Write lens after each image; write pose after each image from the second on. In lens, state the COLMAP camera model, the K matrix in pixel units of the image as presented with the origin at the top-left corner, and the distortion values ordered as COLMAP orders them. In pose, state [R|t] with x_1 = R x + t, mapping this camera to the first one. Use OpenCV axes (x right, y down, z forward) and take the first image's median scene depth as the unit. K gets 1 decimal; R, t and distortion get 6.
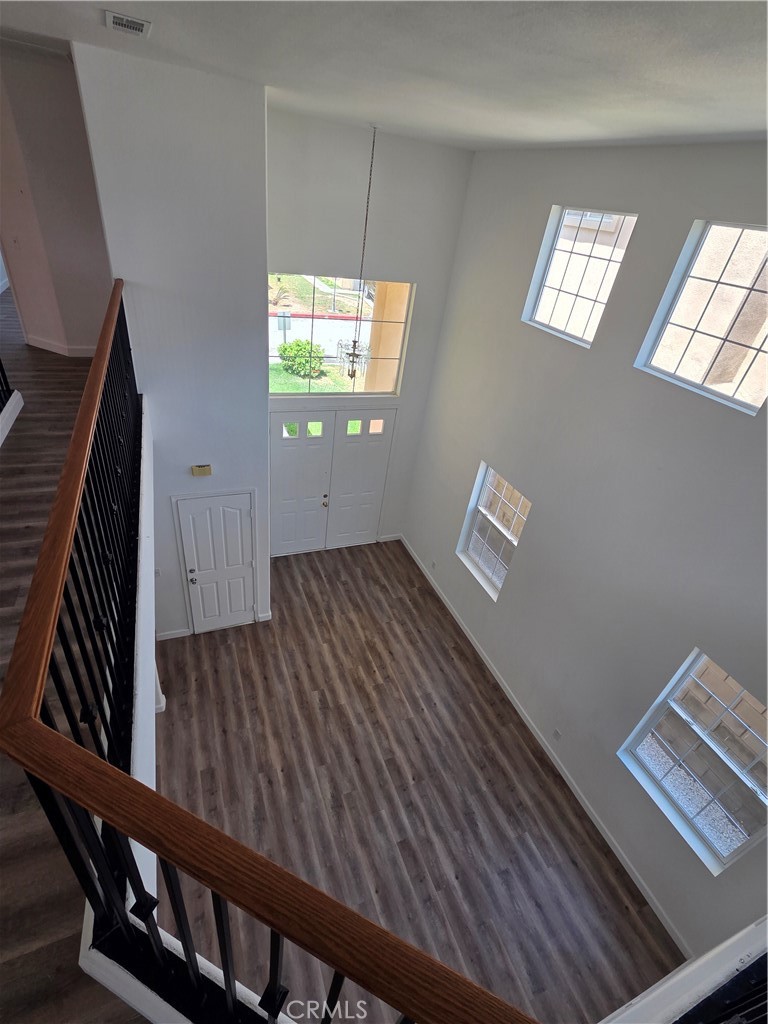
lens RADIAL K [[473.7, 0, 379.2], [0, 473.7, 516.2], [0, 0, 1]] dist [-0.000686, 0.000414]
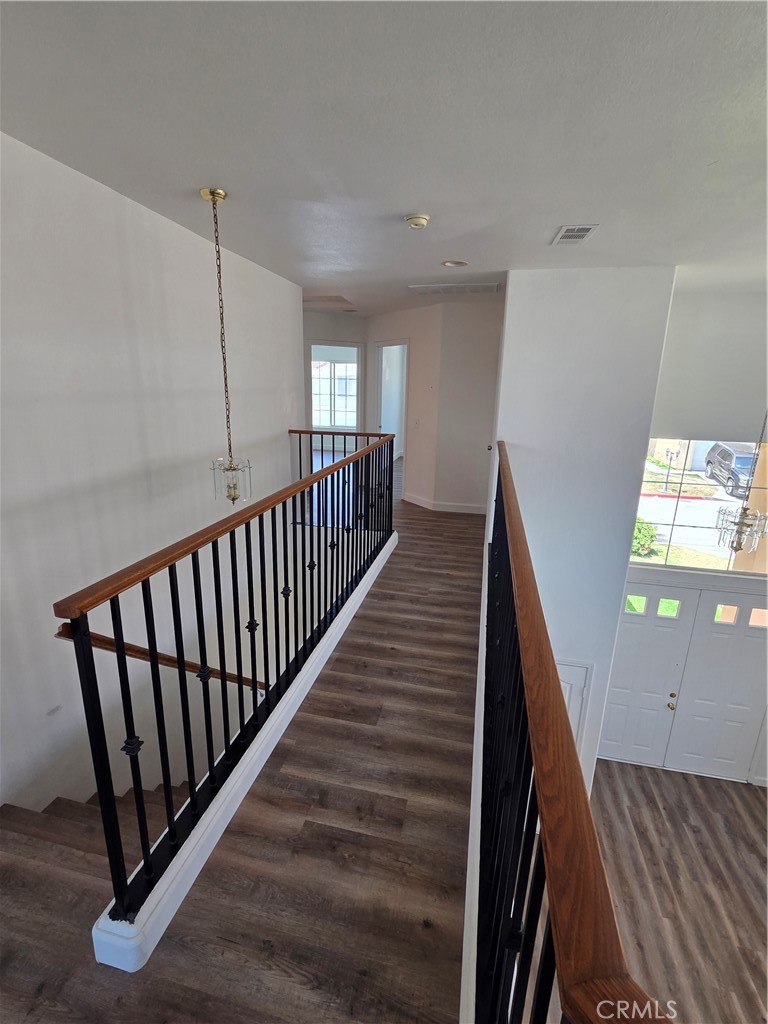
lens RADIAL K [[479.2, 0, 376.8], [0, 479.2, 513.5], [0, 0, 1]] dist [-0.002468, 0.004048]
pose [[0.818047, 0.045890, -0.573318, -0.095980], [-0.246582, 0.928537, -0.277517, 0.024358], [0.519612, 0.368392, 0.770903, 0.037292]]
